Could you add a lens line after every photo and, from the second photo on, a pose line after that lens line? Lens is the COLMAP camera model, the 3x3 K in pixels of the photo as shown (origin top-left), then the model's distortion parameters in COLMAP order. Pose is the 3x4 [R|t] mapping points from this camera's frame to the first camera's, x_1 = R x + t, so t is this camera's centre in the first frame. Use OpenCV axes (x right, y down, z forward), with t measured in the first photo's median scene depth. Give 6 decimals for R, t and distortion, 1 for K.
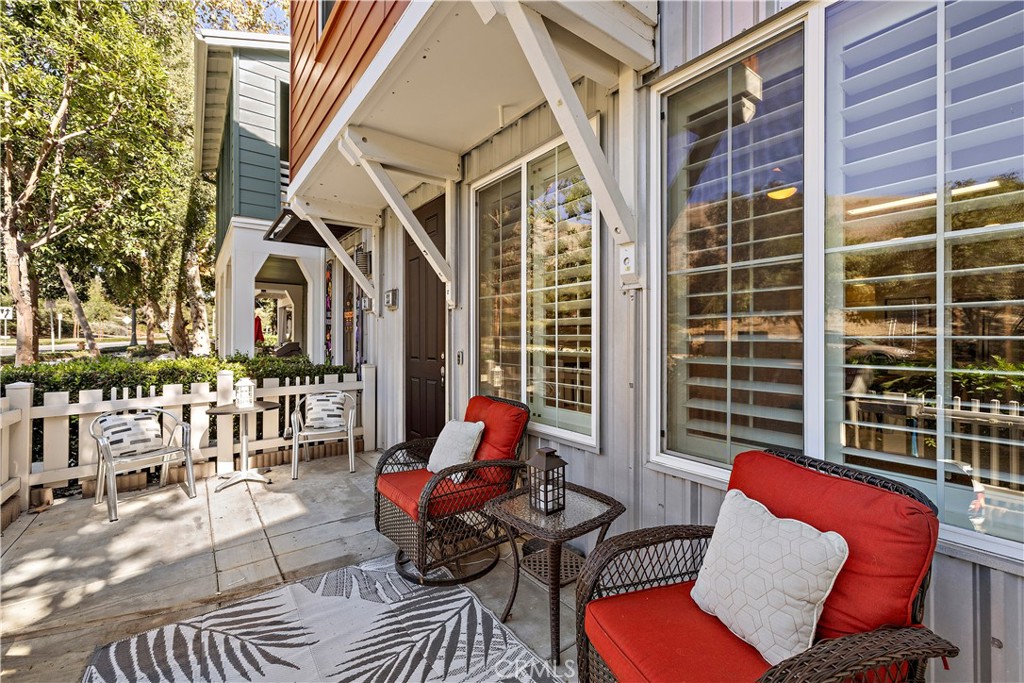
lens RADIAL K [[429.7, 0, 532.9], [0, 429.7, 338.1], [0, 0, 1]] dist [0.000738, 0.000451]
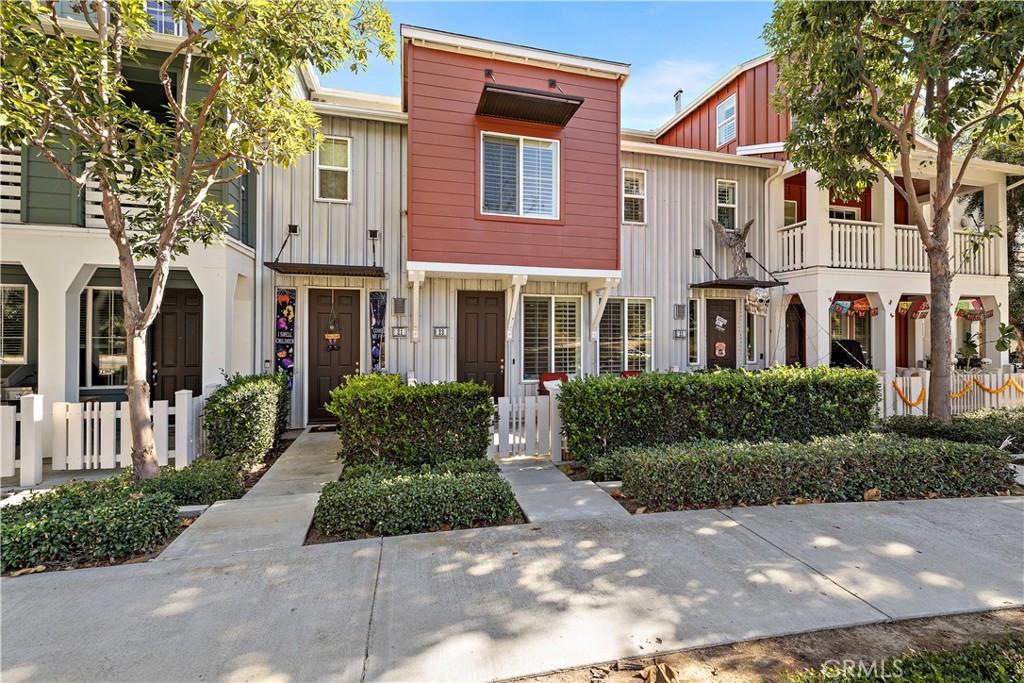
lens RADIAL K [[429.7, 0, 514.2], [0, 429.7, 335.2], [0, 0, 1]] dist [0.000738, 0.000451]
pose [[0.401991, 0.001088, 0.915643, -3.973936], [0.003120, 0.999992, -0.002558, -0.156478], [-0.915638, 0.003885, 0.401985, 0.013827]]
